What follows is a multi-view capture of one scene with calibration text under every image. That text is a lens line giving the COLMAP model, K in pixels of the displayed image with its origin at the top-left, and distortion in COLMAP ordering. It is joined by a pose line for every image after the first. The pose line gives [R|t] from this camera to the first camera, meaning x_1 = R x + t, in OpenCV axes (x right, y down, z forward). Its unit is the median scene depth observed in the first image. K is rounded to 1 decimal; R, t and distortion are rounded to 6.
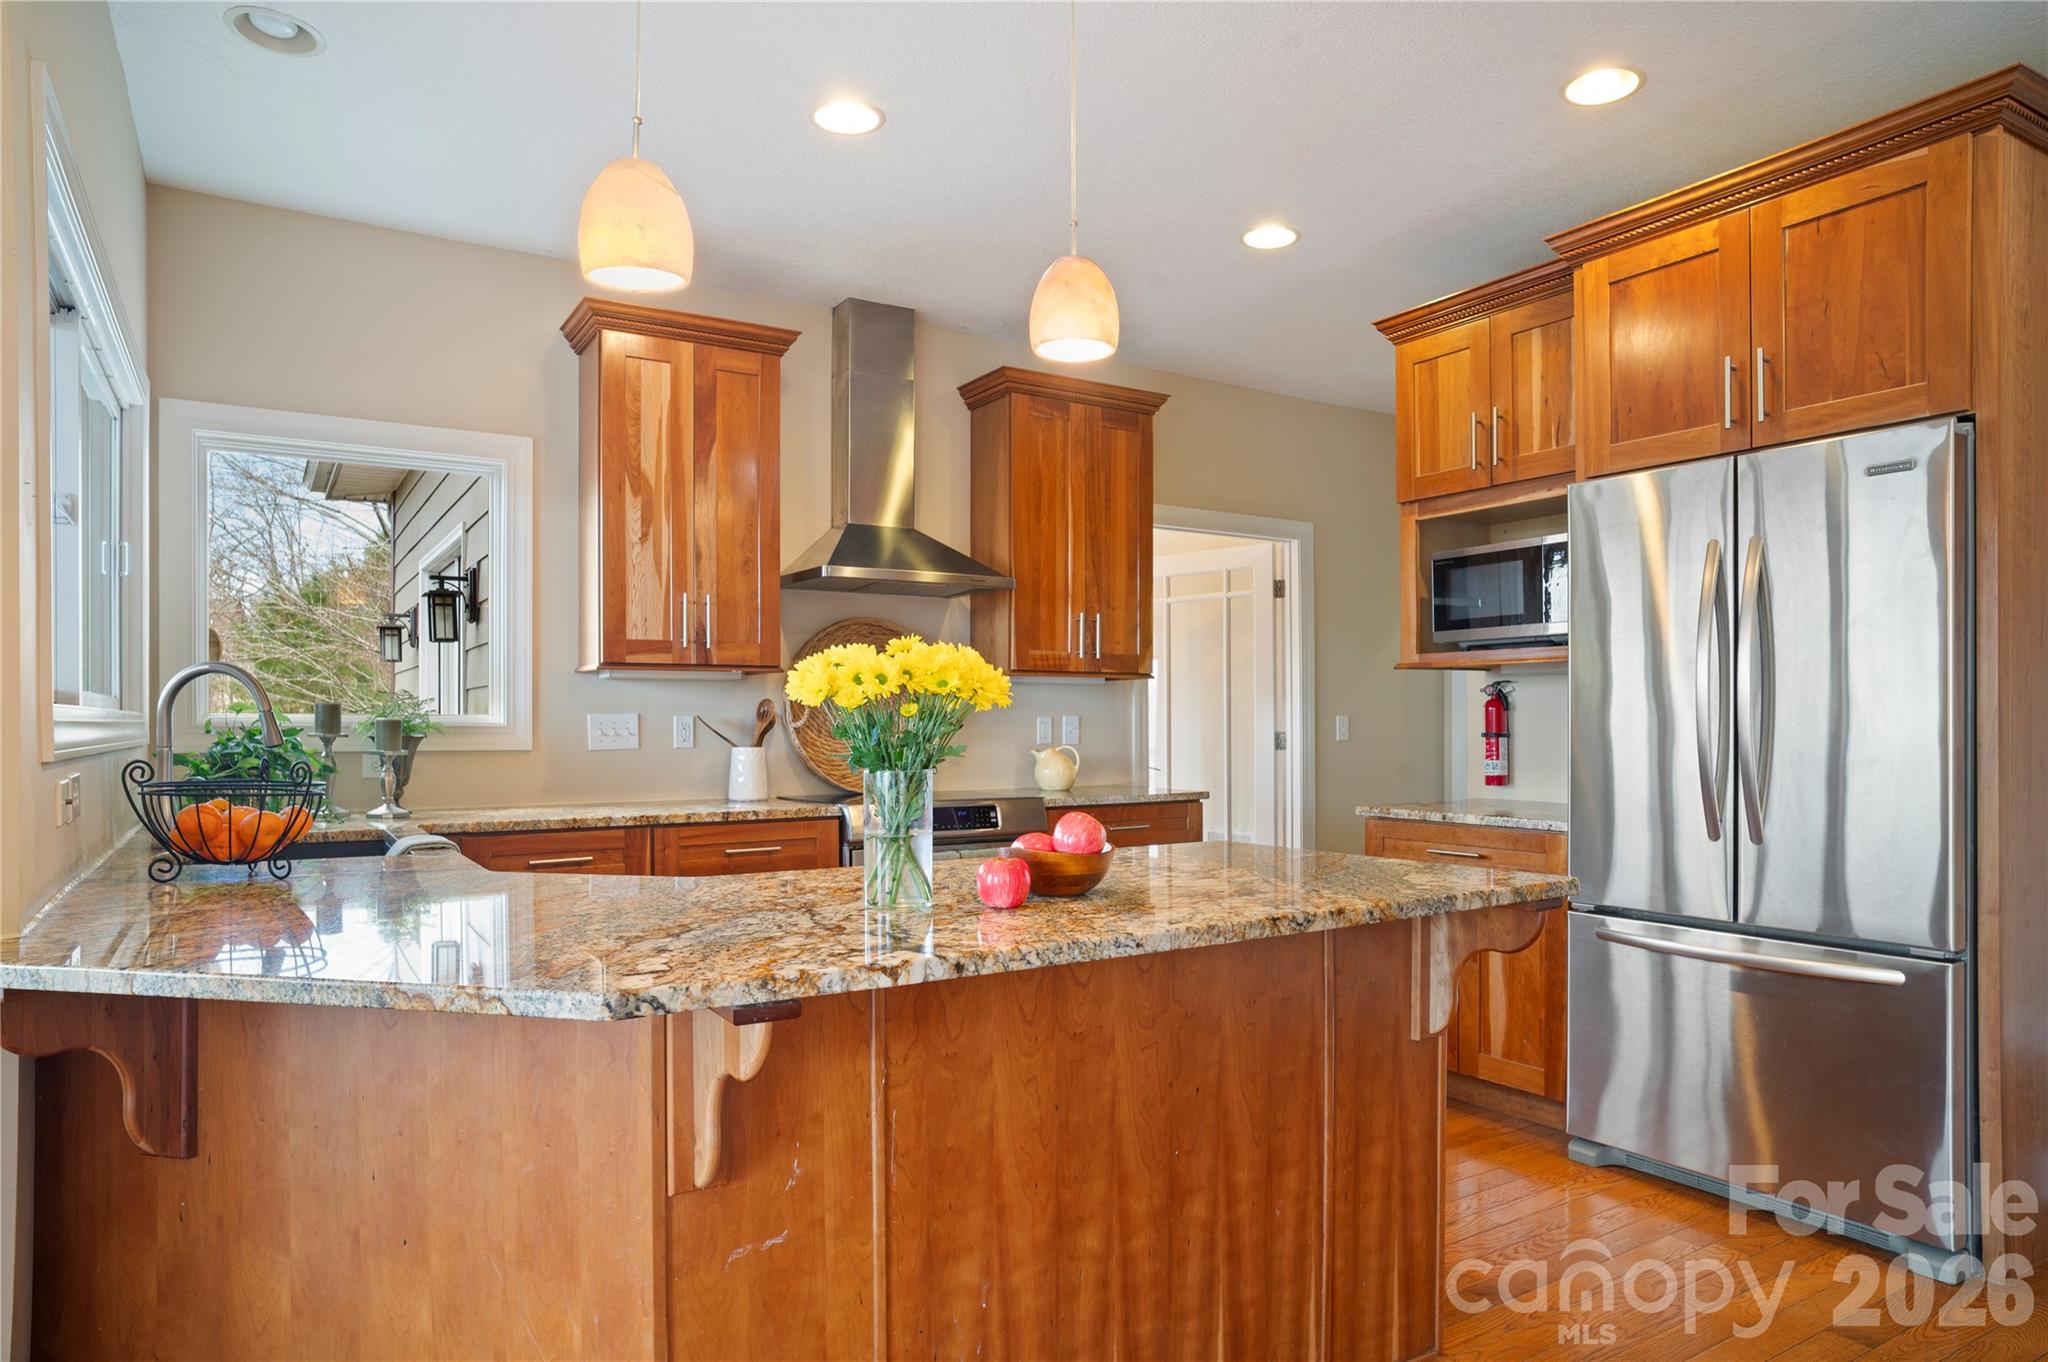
lens RADIAL K [[1238.9, 0, 1031.1], [0, 1238.9, 719.2], [0, 0, 1]] dist [-0.061571, 0.044879]
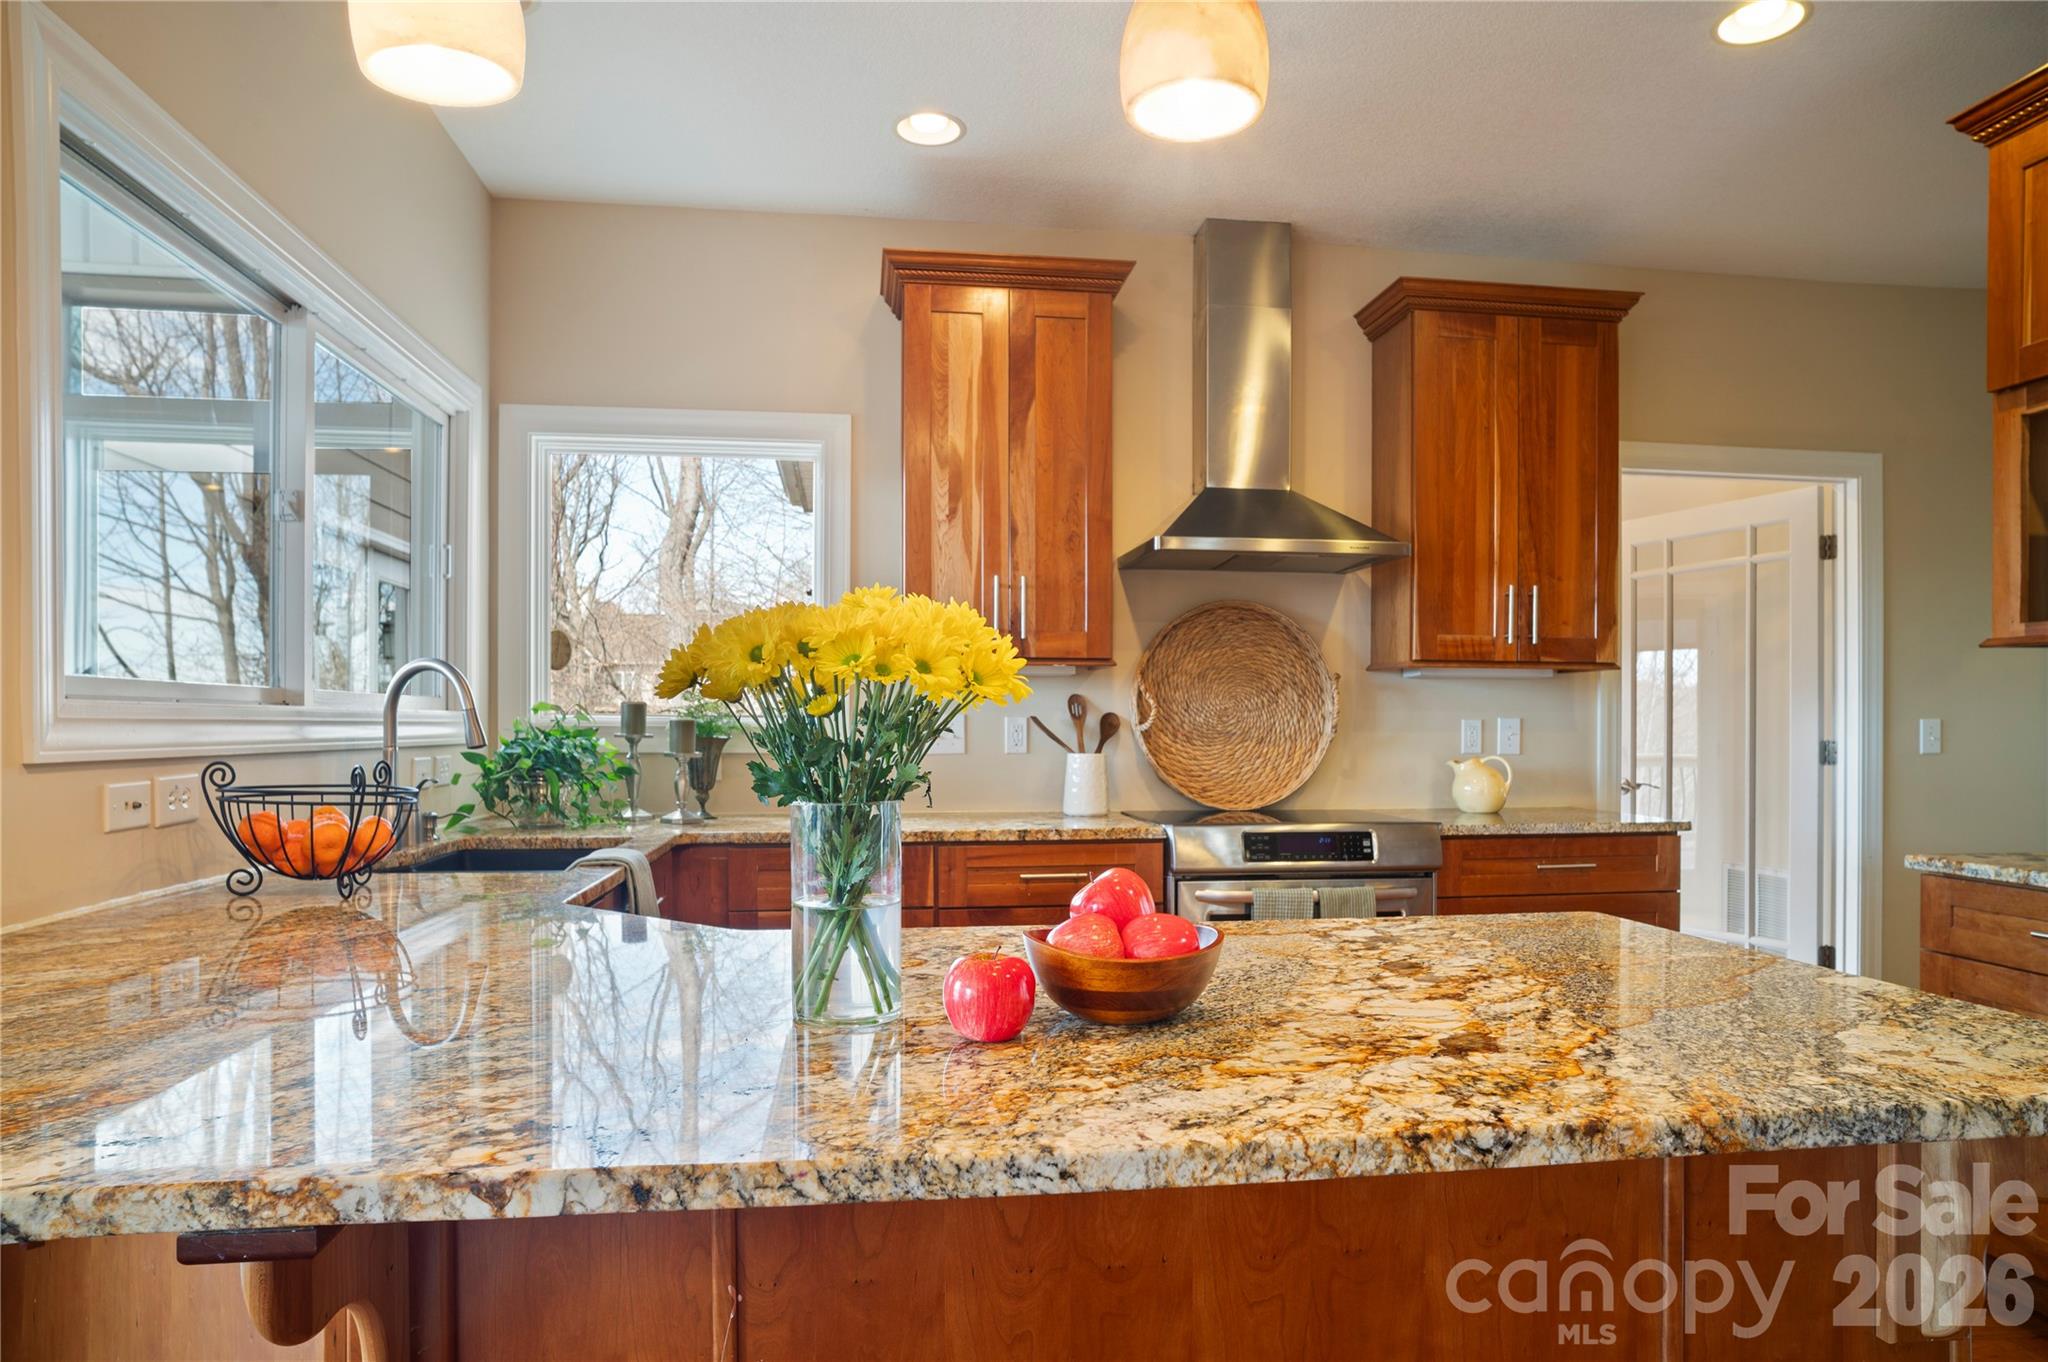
lens RADIAL K [[1248.8, 0, 1034.5], [0, 1248.8, 726.1], [0, 0, 1]] dist [-0.063999, 0.045217]
pose [[0.911010, 0.005277, -0.412350, 0.109558], [-0.003920, 0.999984, 0.004139, 0.000295], [0.412365, -0.002154, 0.911016, 0.212027]]
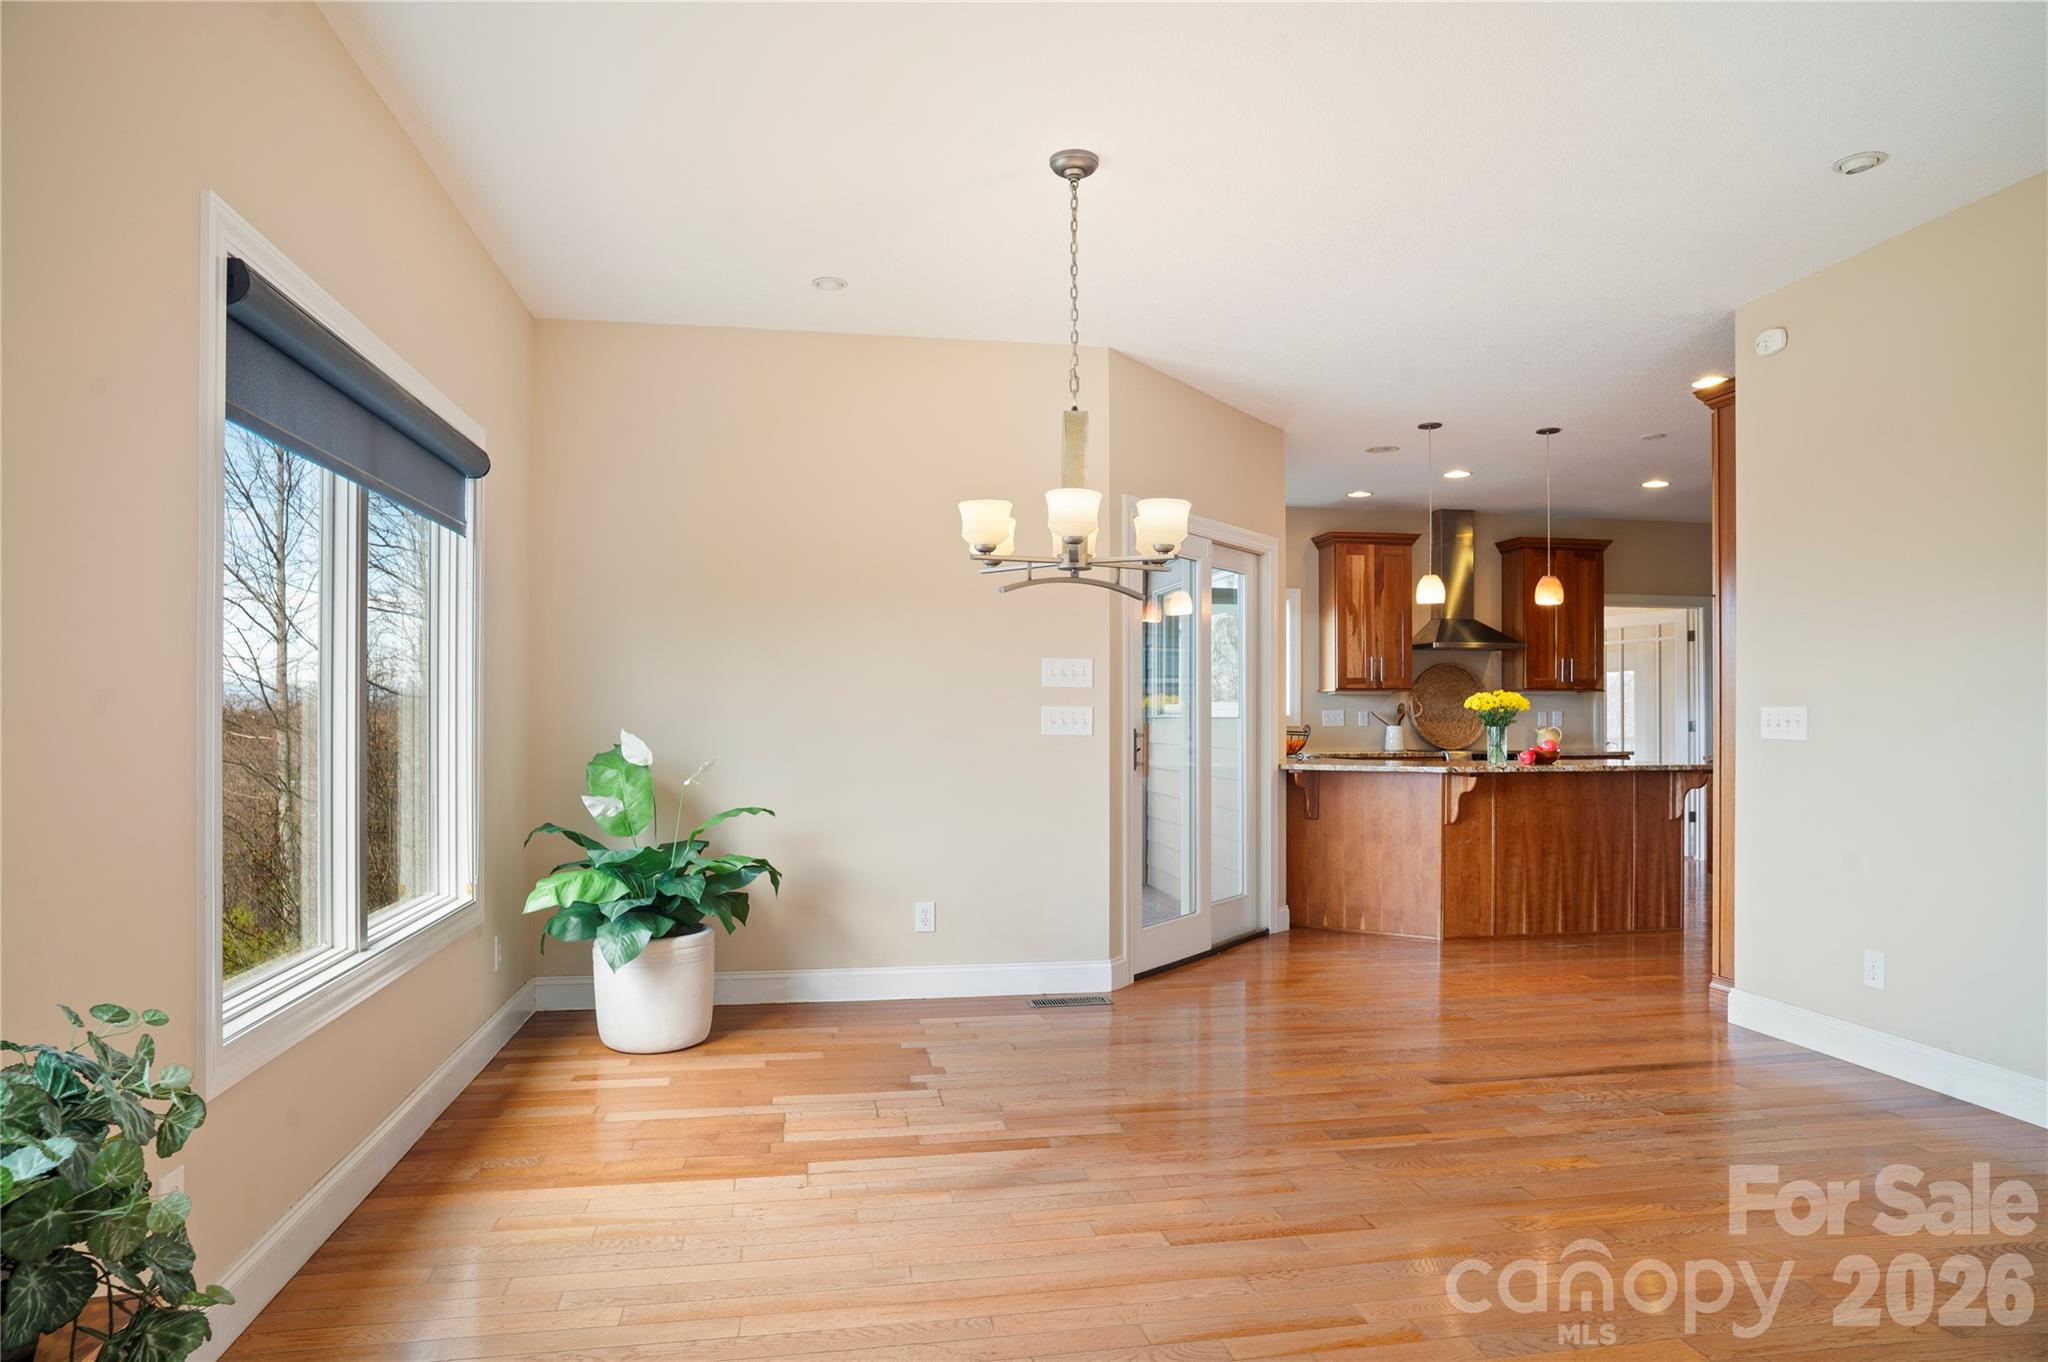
lens RADIAL K [[1238.9, 0, 1031.1], [0, 1238.9, 719.2], [0, 0, 1]] dist [-0.061571, 0.044879]
pose [[0.925537, 0.002765, -0.378647, -0.002826], [-0.000793, 0.999985, 0.005364, -0.000164], [0.378656, -0.004664, 0.925526, -1.352837]]
